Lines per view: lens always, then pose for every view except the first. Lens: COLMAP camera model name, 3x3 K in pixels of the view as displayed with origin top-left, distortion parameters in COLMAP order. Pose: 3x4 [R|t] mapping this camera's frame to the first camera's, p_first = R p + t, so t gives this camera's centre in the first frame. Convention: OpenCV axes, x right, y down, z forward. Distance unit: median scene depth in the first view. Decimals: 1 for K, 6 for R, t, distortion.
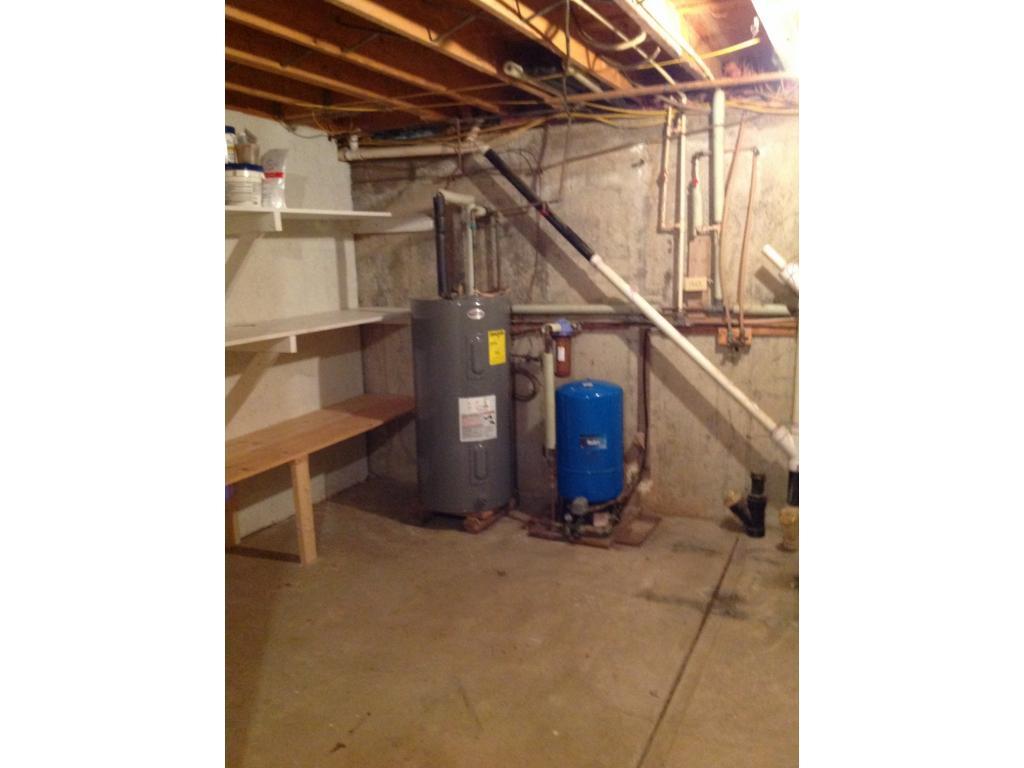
lens RADIAL K [[728.7, 0, 512.0], [0, 728.7, 384.0], [0, 0, 1]] dist [0.000537, -0.000369]
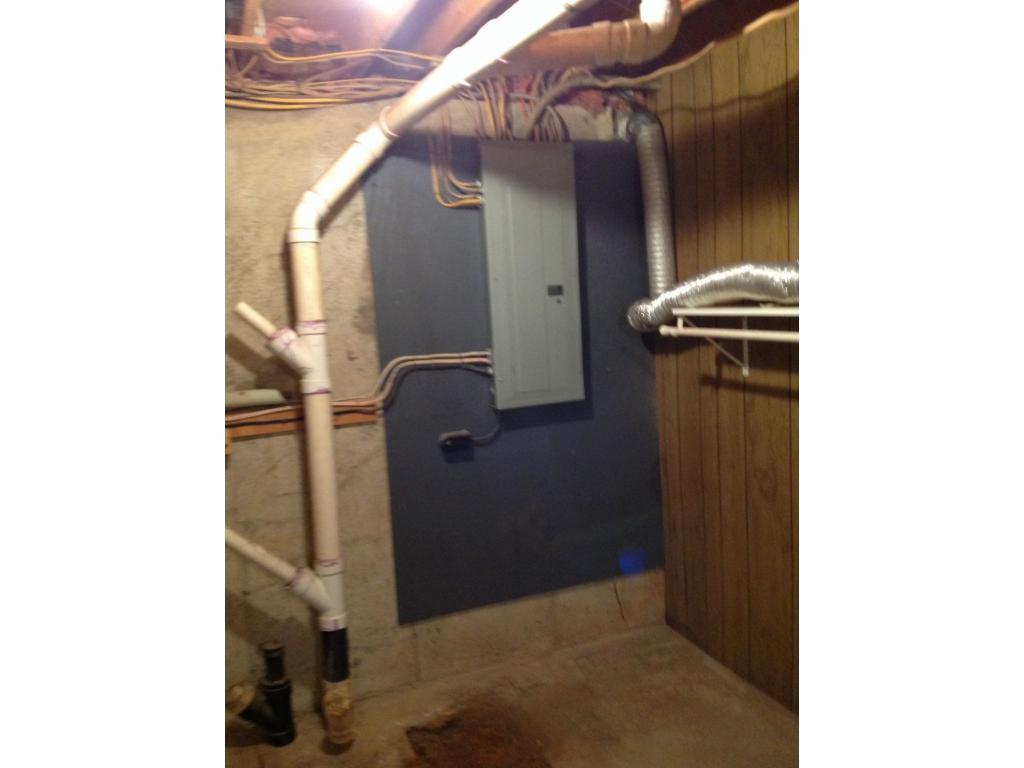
lens RADIAL K [[728.7, 0, 512.0], [0, 728.7, 384.0], [0, 0, 1]] dist [0.000537, -0.000369]
pose [[0.670068, -0.110191, 0.734075, 0.027851], [0.172759, 0.984915, -0.009851, -0.066432], [-0.721916, 0.133419, 0.678997, 0.374471]]
